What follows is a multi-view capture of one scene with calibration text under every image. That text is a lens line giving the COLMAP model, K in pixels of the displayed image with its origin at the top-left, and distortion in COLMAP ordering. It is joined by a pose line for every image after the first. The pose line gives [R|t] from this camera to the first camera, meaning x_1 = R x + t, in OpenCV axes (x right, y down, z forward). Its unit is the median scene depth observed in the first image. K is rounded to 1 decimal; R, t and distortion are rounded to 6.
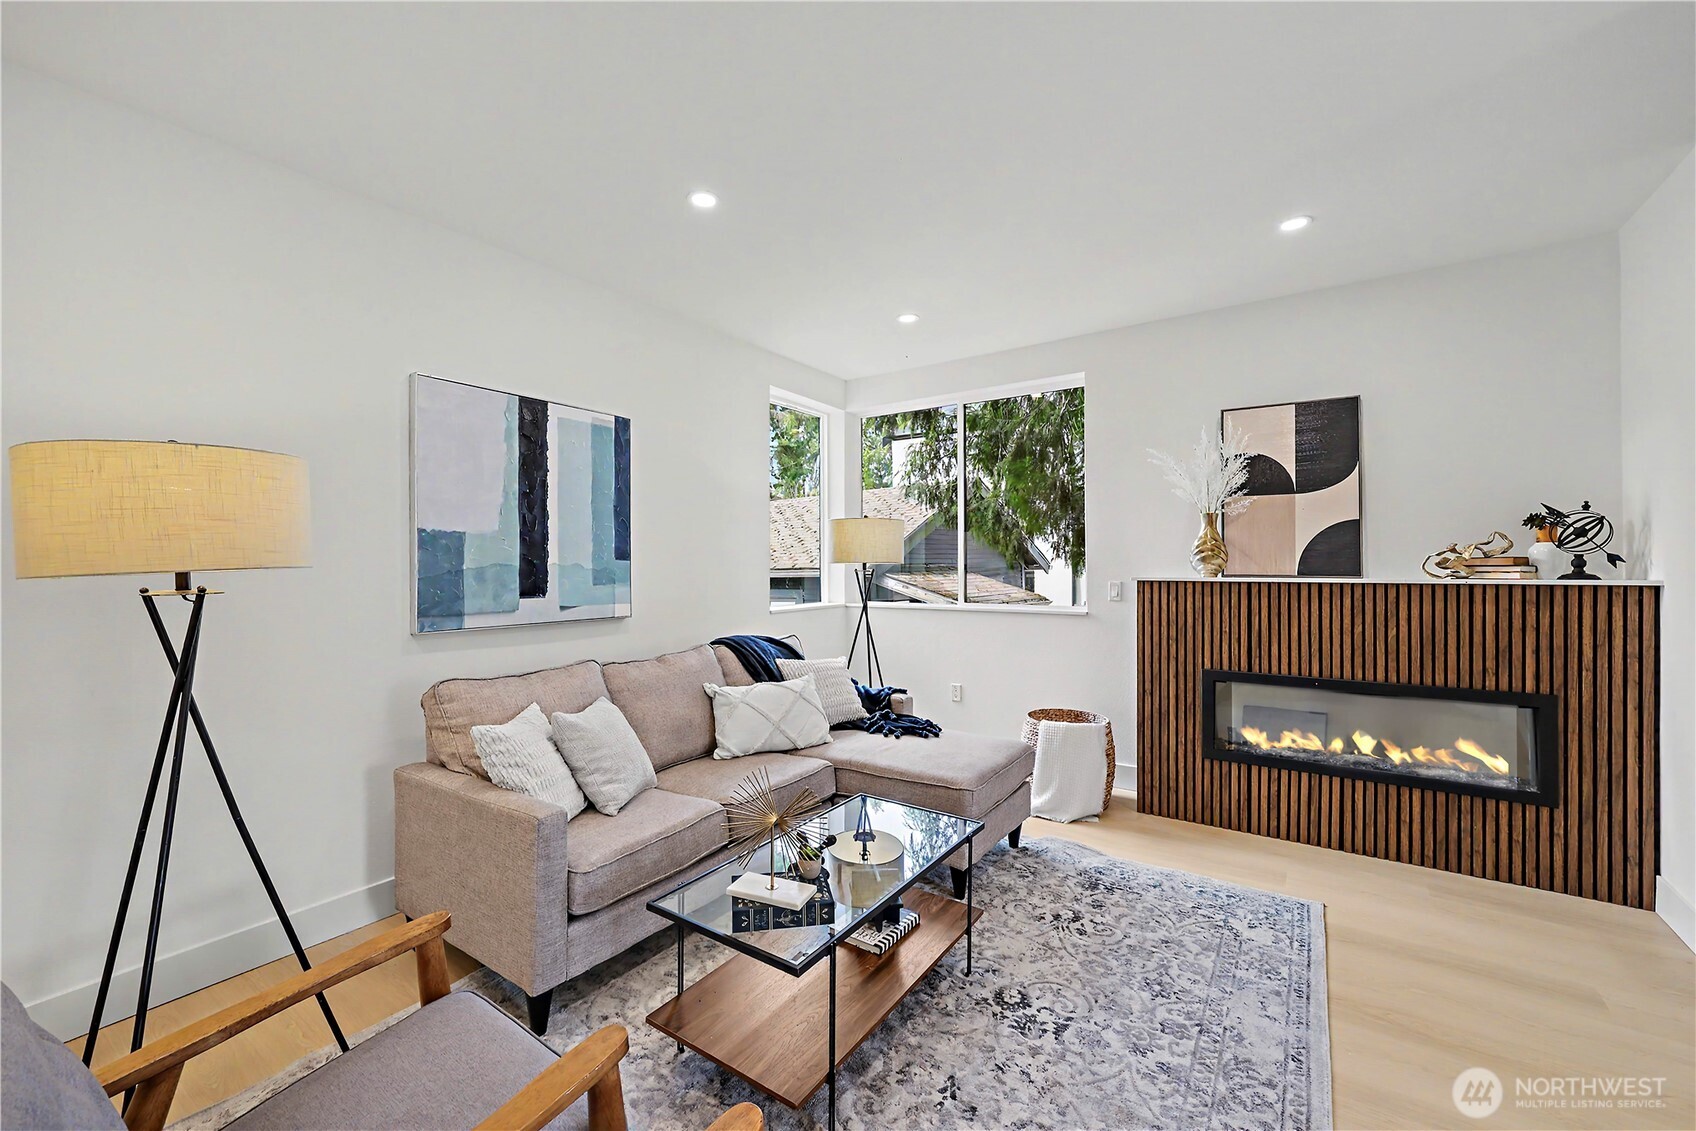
lens RADIAL K [[687.5, 0, 842.1], [0, 687.5, 560.5], [0, 0, 1]] dist [-0.000556, 0.000497]
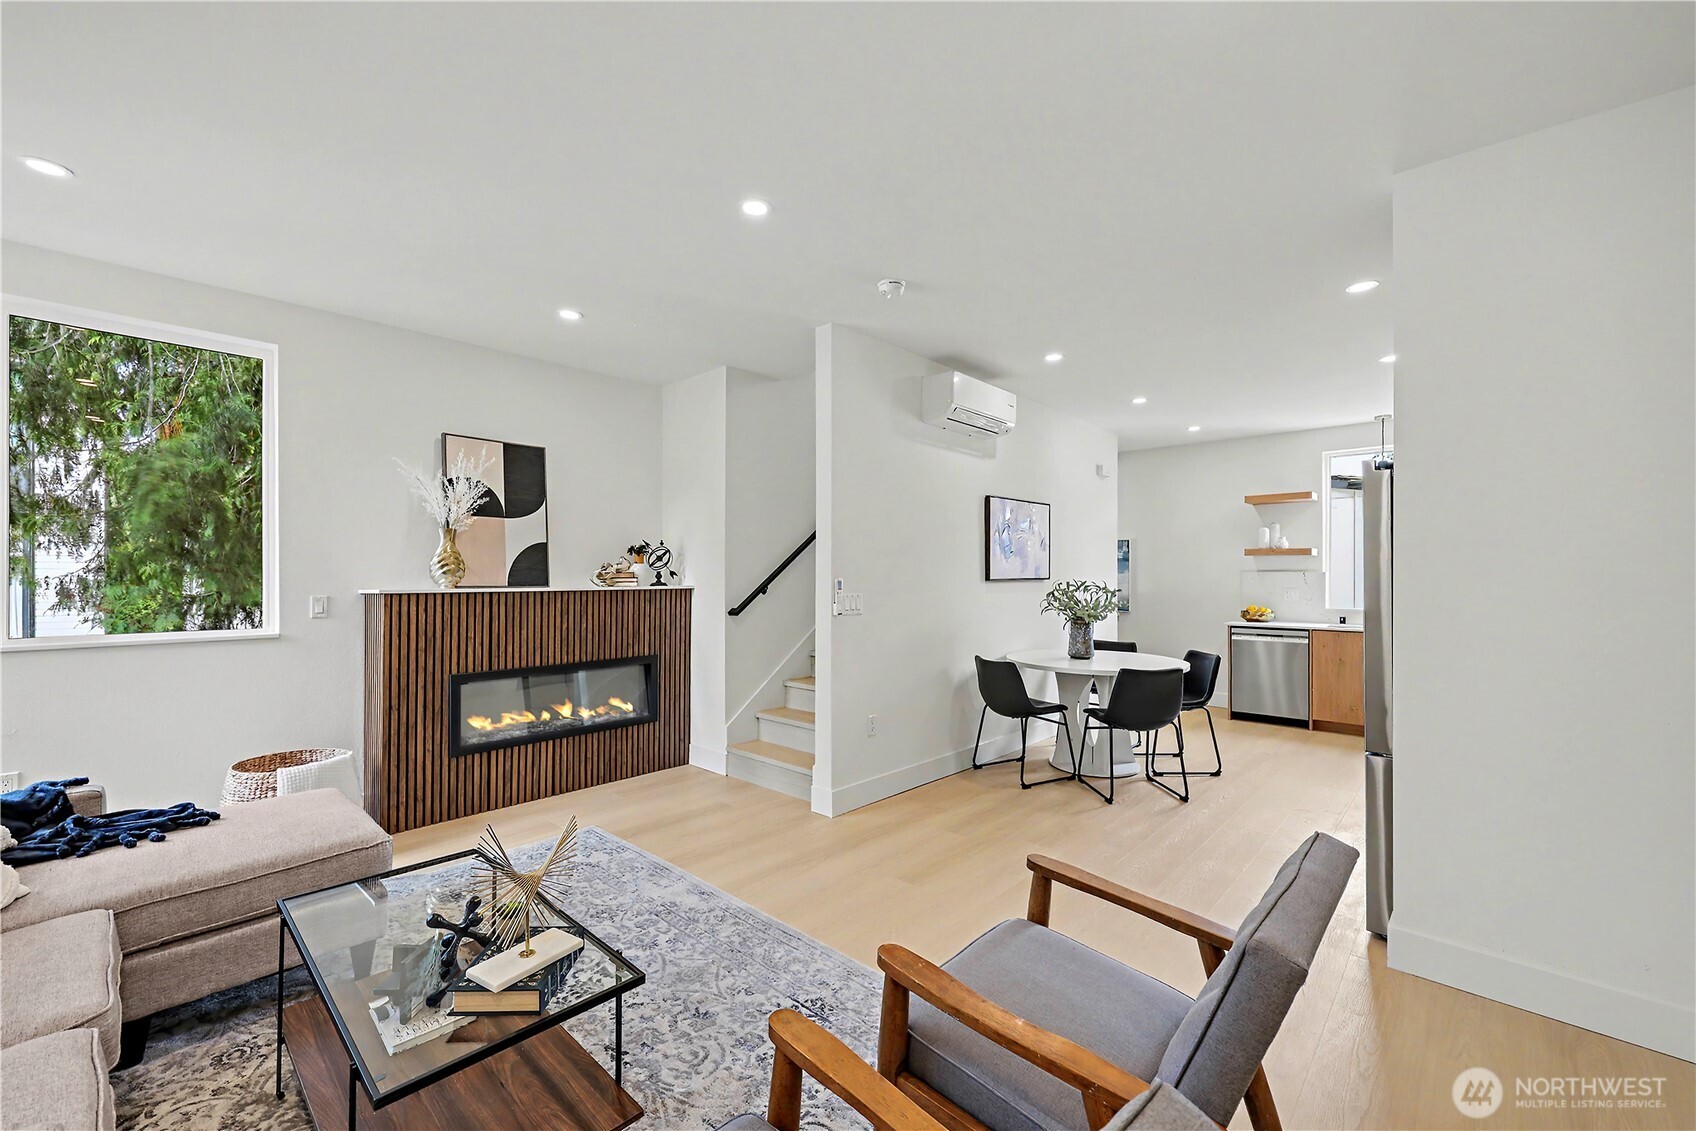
lens RADIAL K [[687.5, 0, 844.2], [0, 687.5, 571.0], [0, 0, 1]] dist [-0.000556, 0.000497]
pose [[0.142258, 0.008986, 0.989789, -0.462390], [-0.006095, 0.999948, -0.008202, 0.001711], [-0.989811, -0.004866, 0.142306, 0.252391]]
